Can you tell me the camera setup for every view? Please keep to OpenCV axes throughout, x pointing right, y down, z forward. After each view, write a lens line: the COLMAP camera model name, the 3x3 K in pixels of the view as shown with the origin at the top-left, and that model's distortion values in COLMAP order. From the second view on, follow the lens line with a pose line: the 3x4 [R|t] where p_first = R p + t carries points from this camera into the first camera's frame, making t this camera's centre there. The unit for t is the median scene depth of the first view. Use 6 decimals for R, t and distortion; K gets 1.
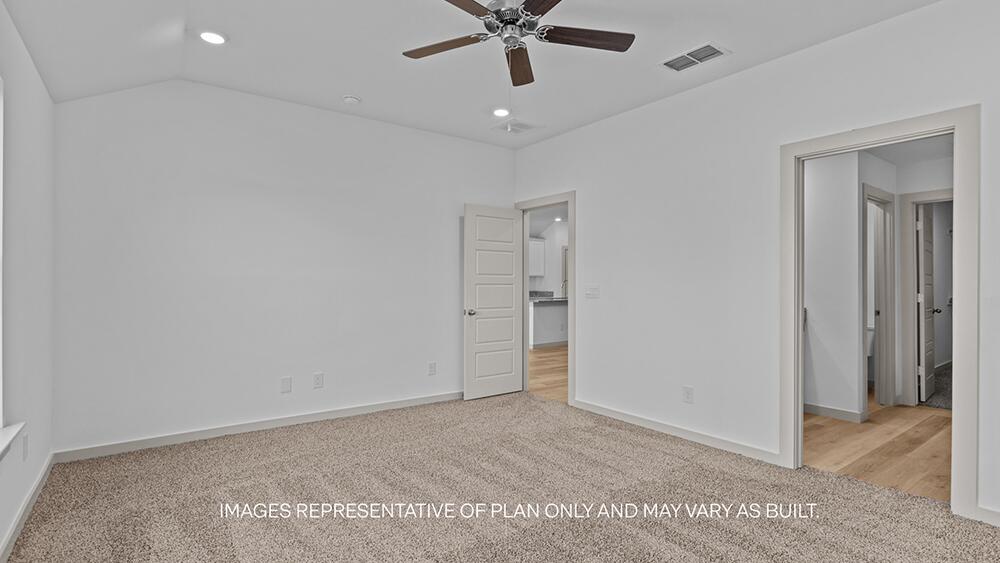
lens RADIAL K [[480.9, 0, 503.4], [0, 480.9, 272.2], [0, 0, 1]] dist [-0.001481, -0.000527]
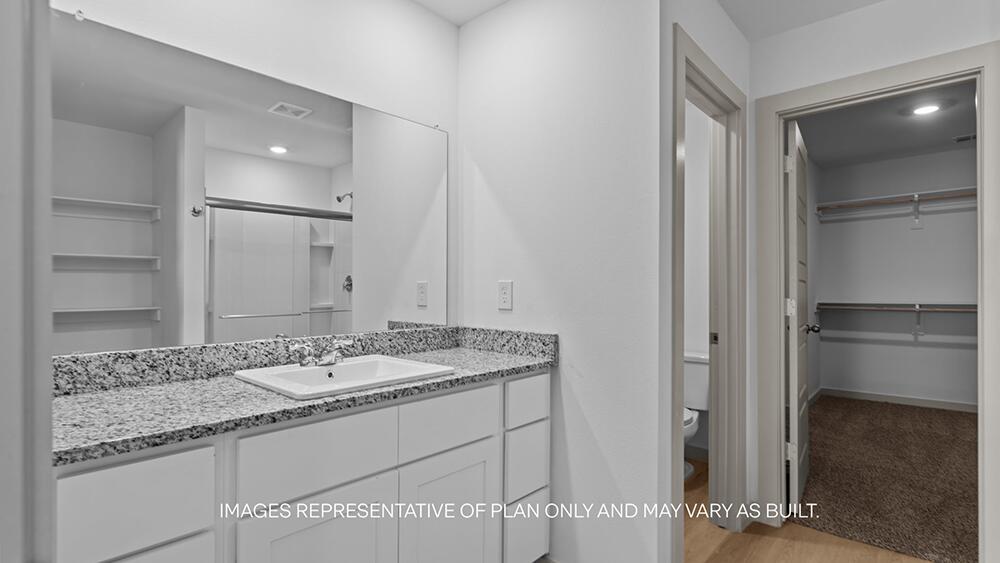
lens RADIAL K [[480.9, 0, 495.4], [0, 480.9, 284.8], [0, 0, 1]] dist [-0.001481, -0.000527]
pose [[0.982333, 0.000999, 0.187140, 0.470095], [-0.001924, 0.999987, 0.004764, 0.028602], [-0.187133, -0.005040, 0.982322, 0.563459]]
